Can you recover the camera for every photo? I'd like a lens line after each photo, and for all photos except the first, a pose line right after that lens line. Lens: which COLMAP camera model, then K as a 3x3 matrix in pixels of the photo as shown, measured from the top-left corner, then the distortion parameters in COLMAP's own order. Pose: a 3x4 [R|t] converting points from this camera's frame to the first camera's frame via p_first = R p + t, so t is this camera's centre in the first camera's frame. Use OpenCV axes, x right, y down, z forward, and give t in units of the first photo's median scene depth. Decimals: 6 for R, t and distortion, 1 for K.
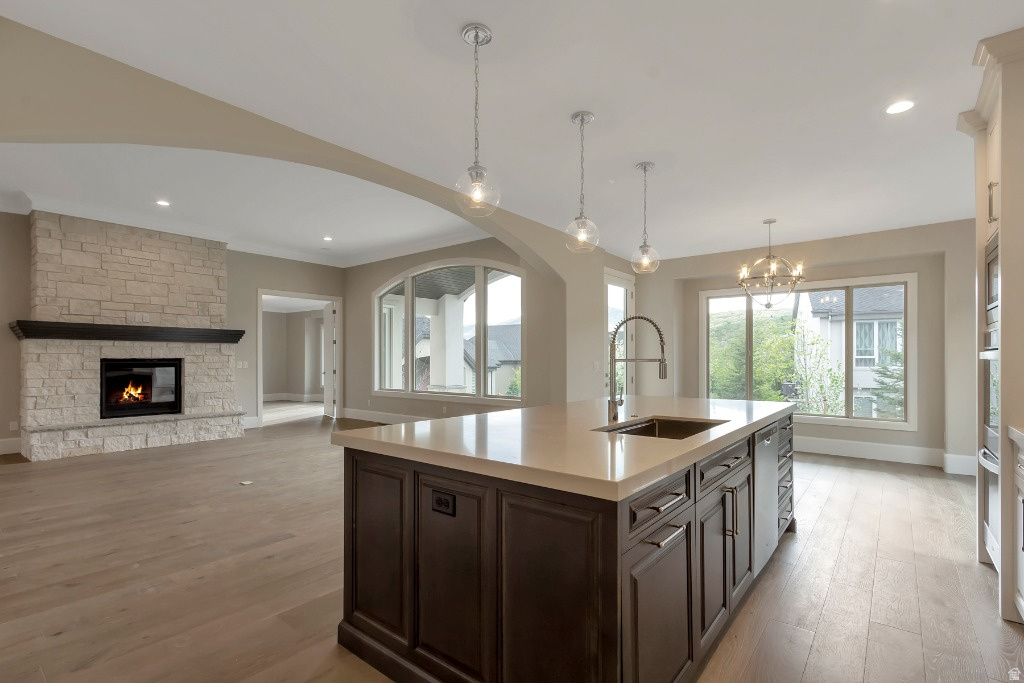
lens RADIAL K [[480.8, 0, 515.3], [0, 480.8, 357.6], [0, 0, 1]] dist [-0.013974, -0.000045]
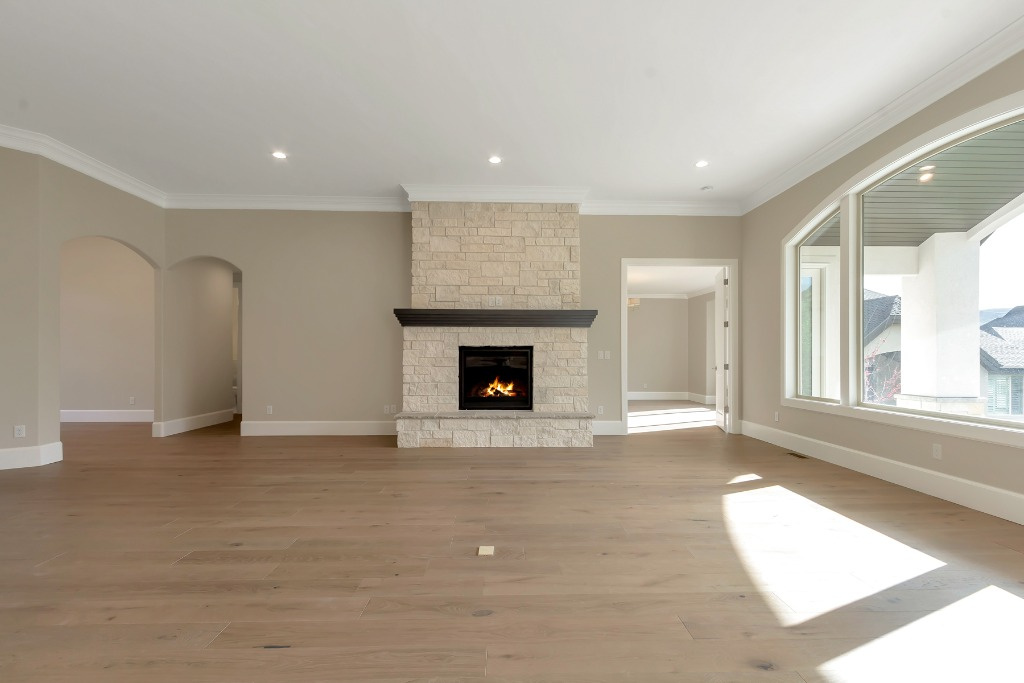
lens RADIAL K [[479.0, 0, 513.1], [0, 479.0, 352.4], [0, 0, 1]] dist [0.002564, 0.000169]
pose [[0.653928, -0.004148, -0.756546, -0.071109], [-0.002025, 0.999972, -0.007233, 0.019995], [0.756554, 0.006262, 0.653901, 0.423799]]
